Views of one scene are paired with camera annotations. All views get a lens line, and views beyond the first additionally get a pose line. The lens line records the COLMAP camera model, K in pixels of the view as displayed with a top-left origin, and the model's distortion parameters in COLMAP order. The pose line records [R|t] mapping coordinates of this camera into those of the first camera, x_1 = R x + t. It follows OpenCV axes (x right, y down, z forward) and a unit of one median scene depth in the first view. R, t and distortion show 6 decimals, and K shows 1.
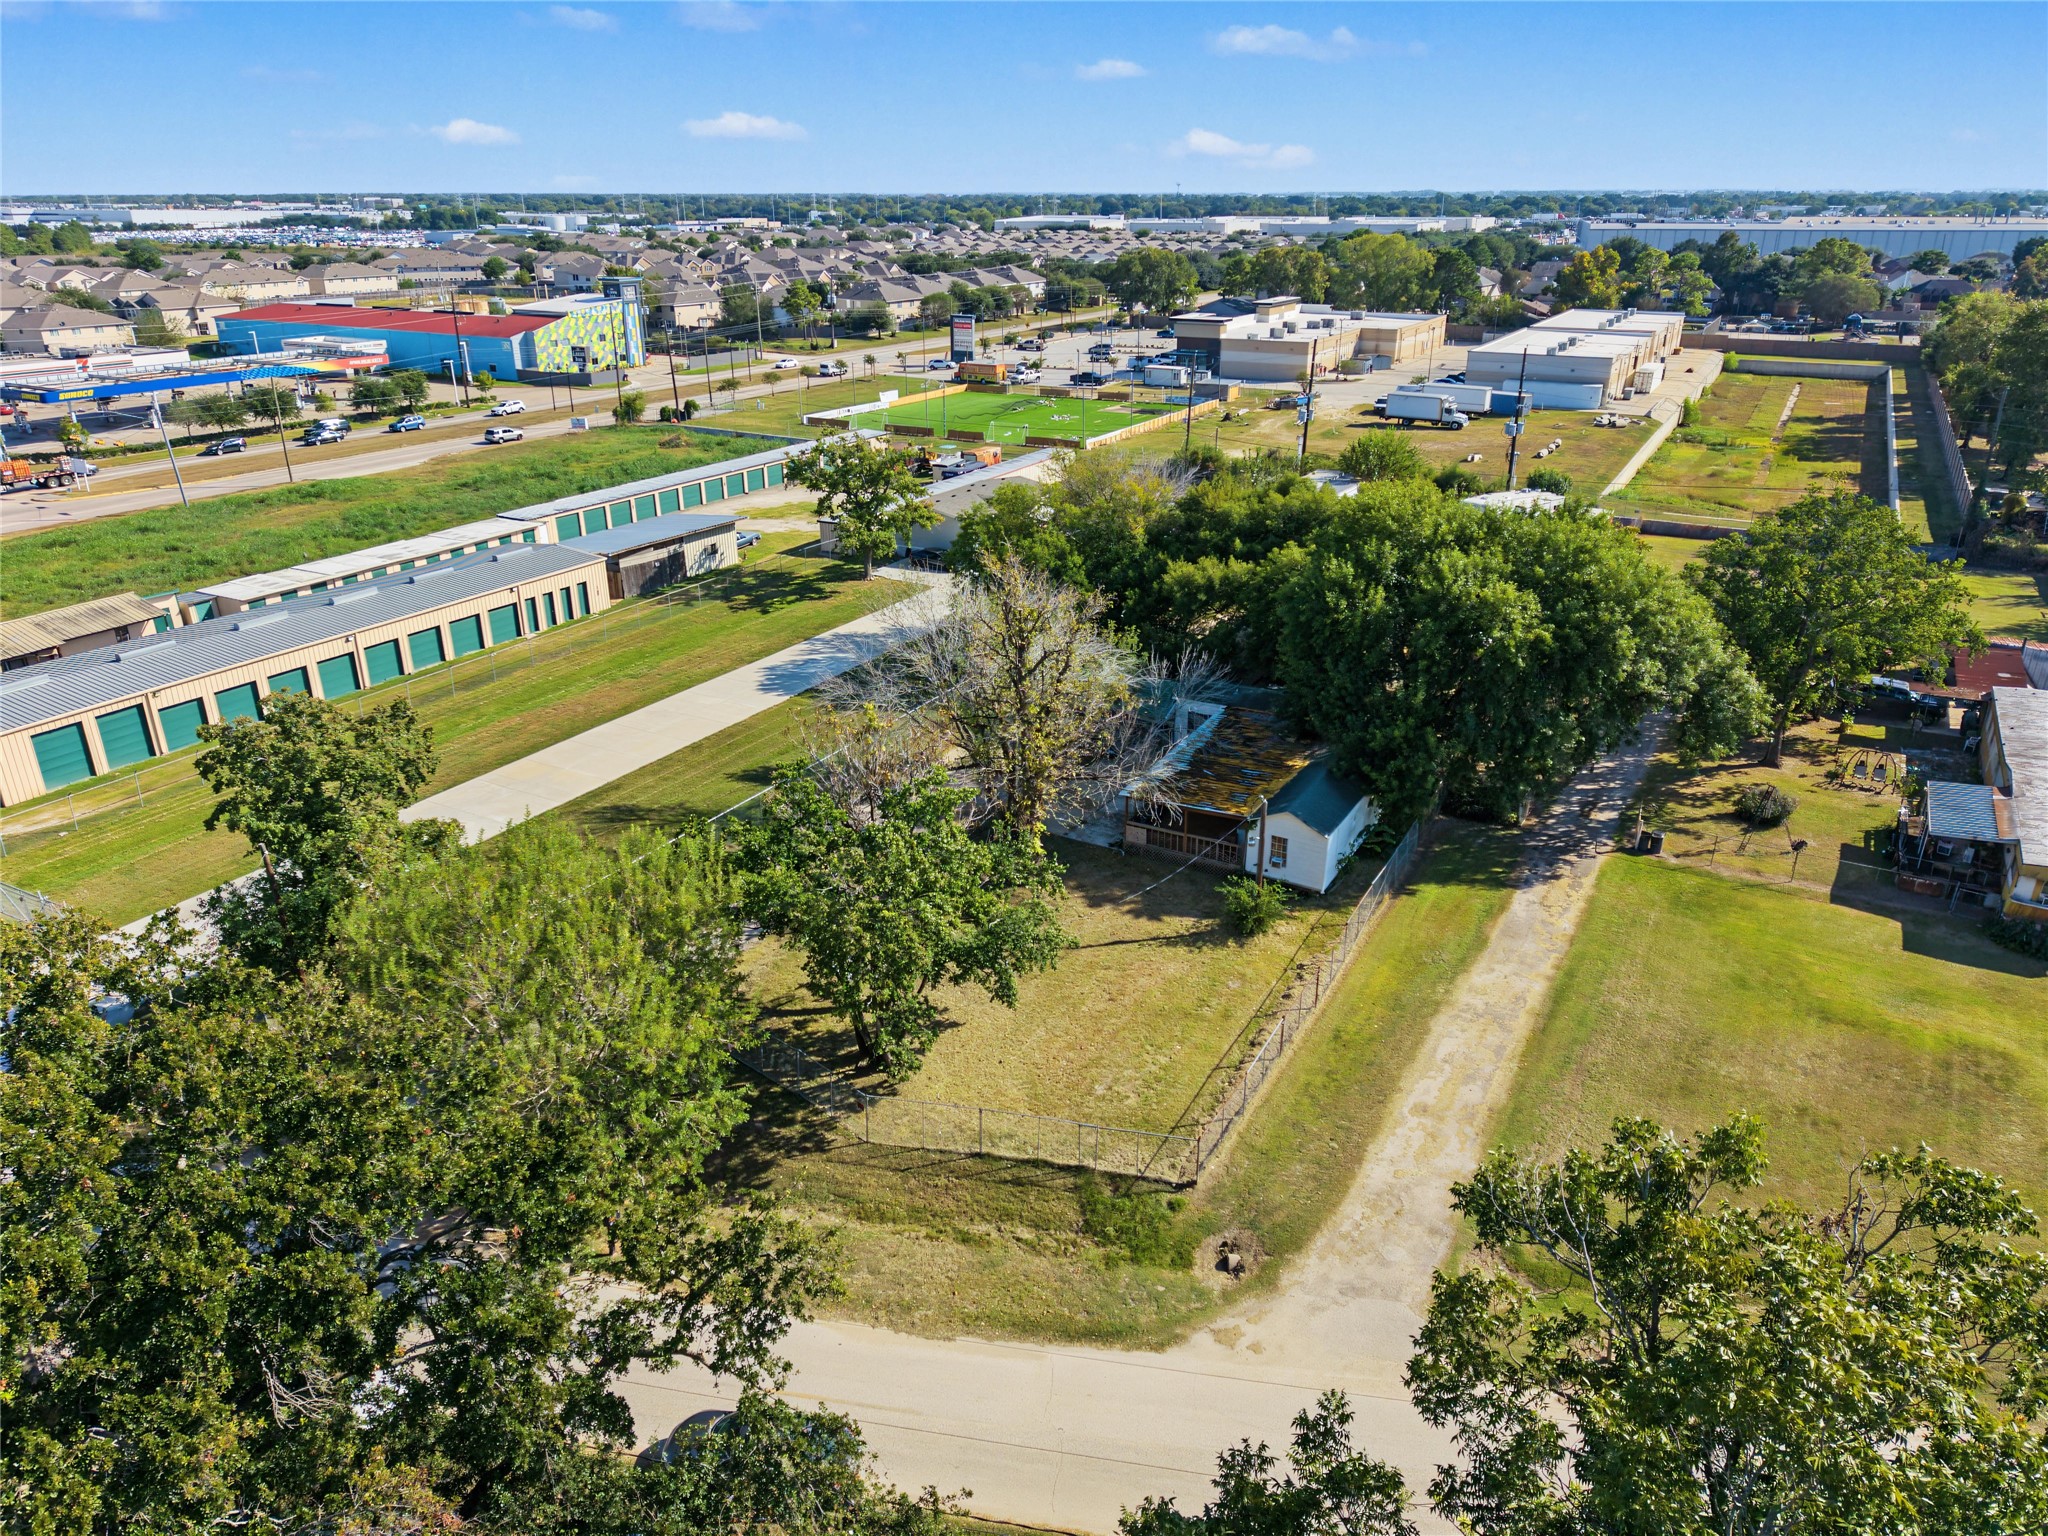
lens RADIAL K [[1360.7, 0, 1024.0], [0, 1360.7, 768.0], [0, 0, 1]] dist [0.063111, -0.076264]
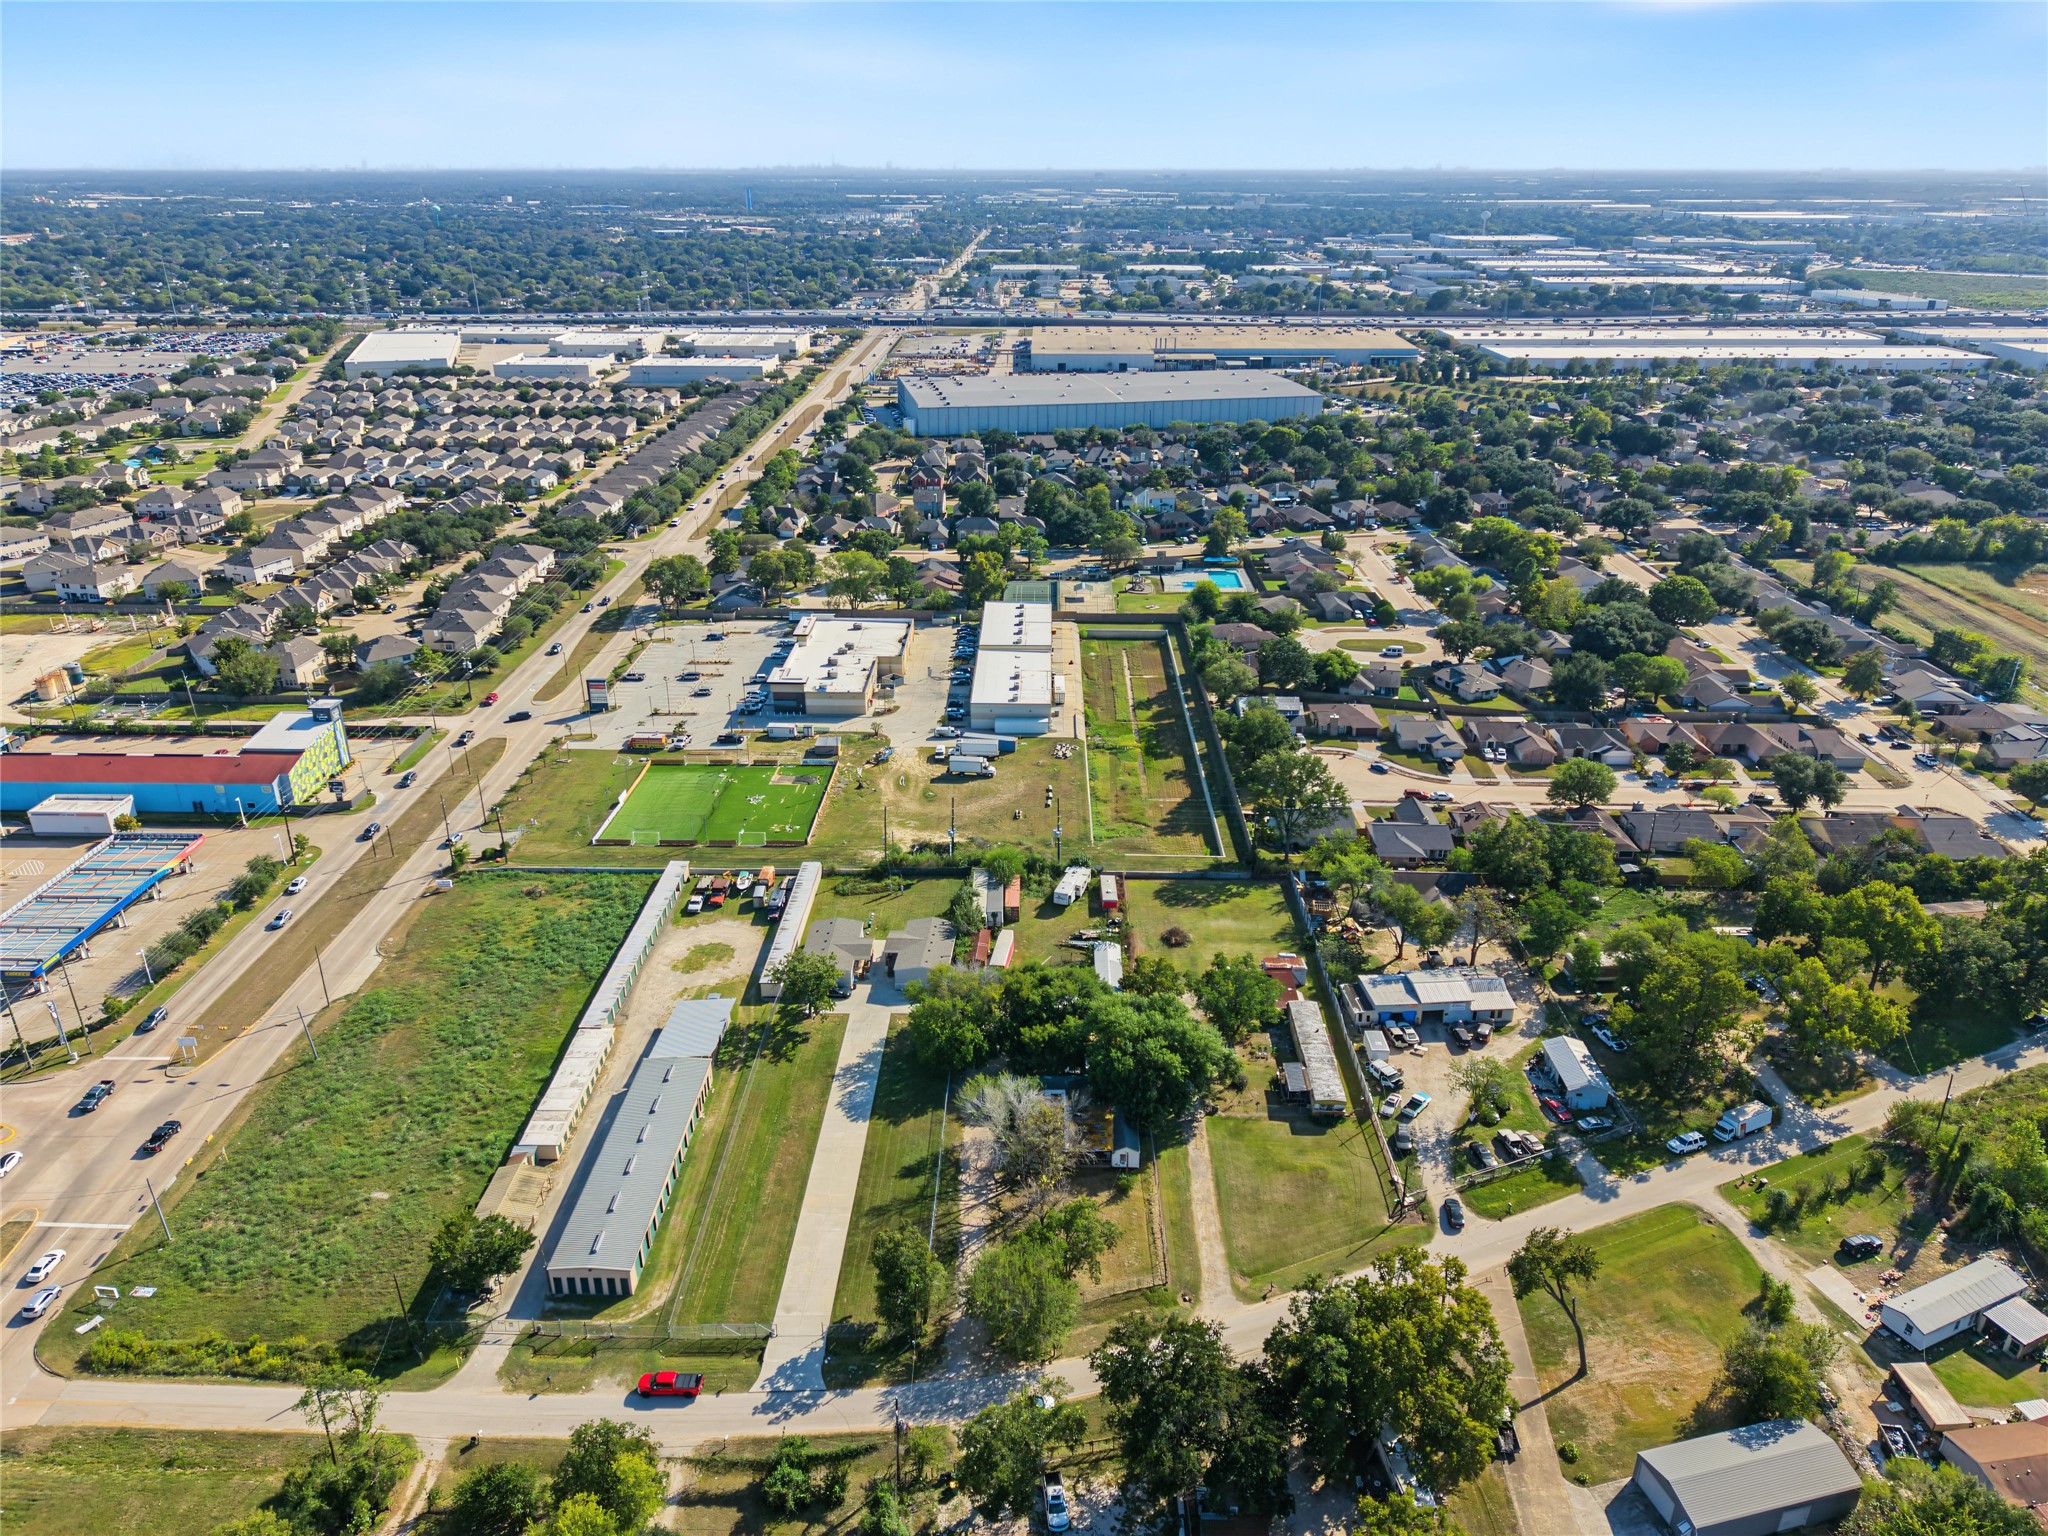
lens RADIAL K [[1360.7, 0, 1024.0], [0, 1360.7, 768.0], [0, 0, 1]] dist [0.063111, -0.076264]
pose [[0.876651, -0.189850, 0.442087, -0.766297], [0.182273, 0.981415, 0.060016, -0.655082], [-0.445264, 0.027967, 0.894962, -1.065319]]
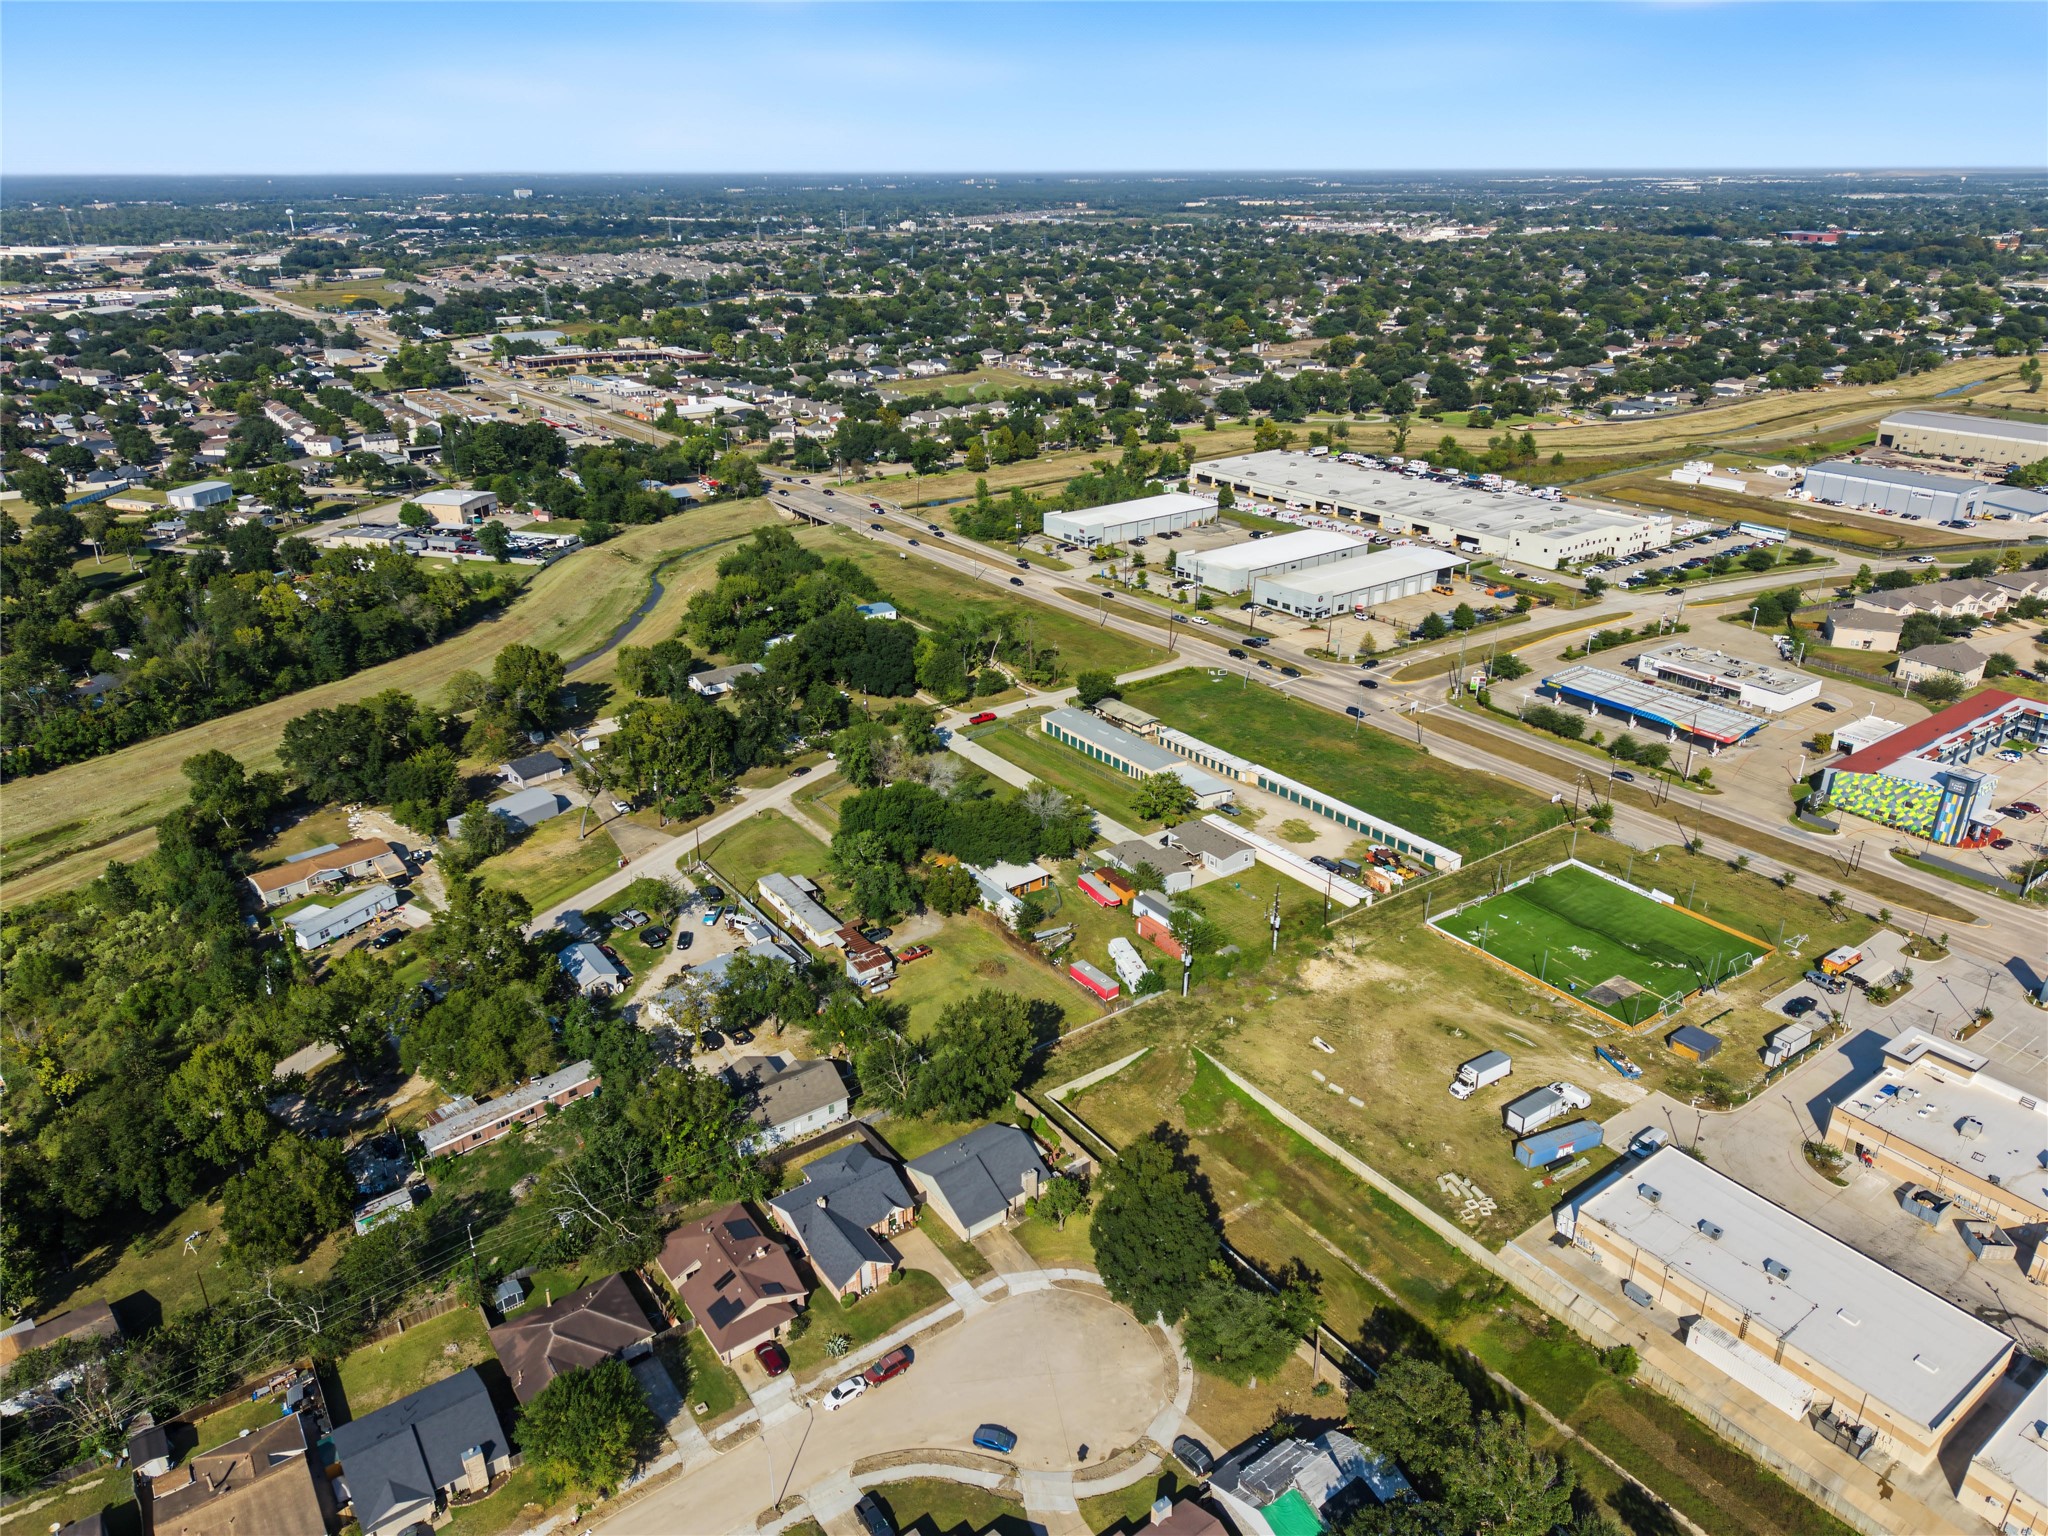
lens RADIAL K [[1360.7, 0, 1024.0], [0, 1360.7, 768.0], [0, 0, 1]] dist [0.063111, -0.076264]
pose [[-0.412198, 0.371157, -0.832067, 2.451209], [-0.348347, 0.779671, 0.520352, -1.732124], [0.841871, 0.504336, -0.192088, 1.442457]]
